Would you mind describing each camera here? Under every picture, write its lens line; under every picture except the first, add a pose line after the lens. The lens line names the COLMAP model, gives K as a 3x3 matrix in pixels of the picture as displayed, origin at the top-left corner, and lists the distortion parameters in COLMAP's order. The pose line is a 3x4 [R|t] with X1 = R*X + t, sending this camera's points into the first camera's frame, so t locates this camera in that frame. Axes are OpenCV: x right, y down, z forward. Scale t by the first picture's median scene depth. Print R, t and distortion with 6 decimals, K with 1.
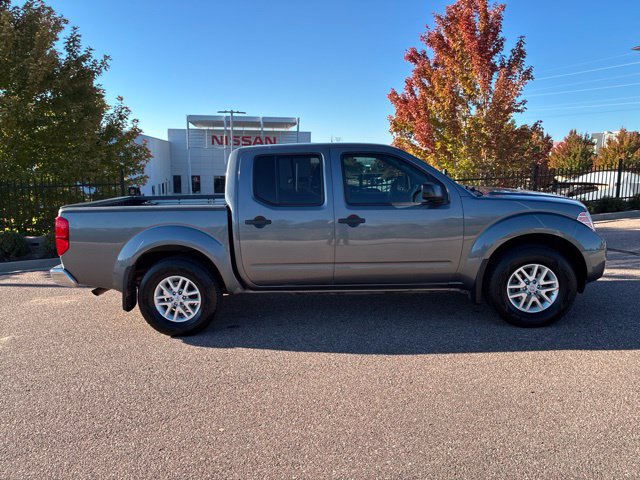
lens RADIAL K [[486.8, 0, 317.3], [0, 486.8, 240.2], [0, 0, 1]] dist [0.039357, -0.049649]
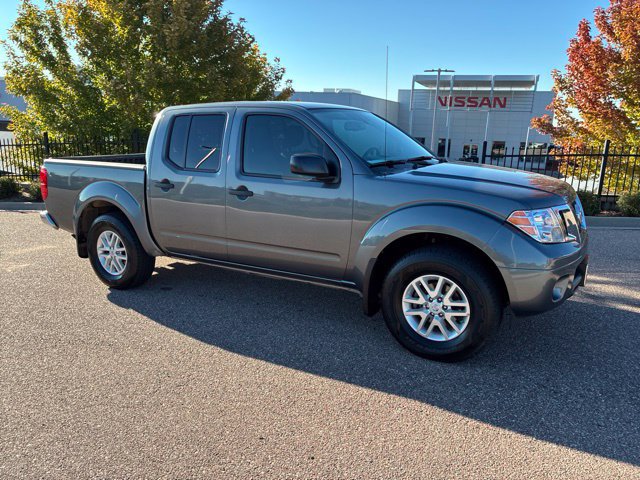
lens RADIAL K [[486.8, 0, 320.6], [0, 486.8, 241.0], [0, 0, 1]] dist [0.039357, -0.049649]
pose [[0.886392, 0.132668, -0.443517, 0.571814], [-0.098518, 0.990169, 0.099293, -0.053024], [0.452330, -0.044318, 0.890749, 0.269384]]
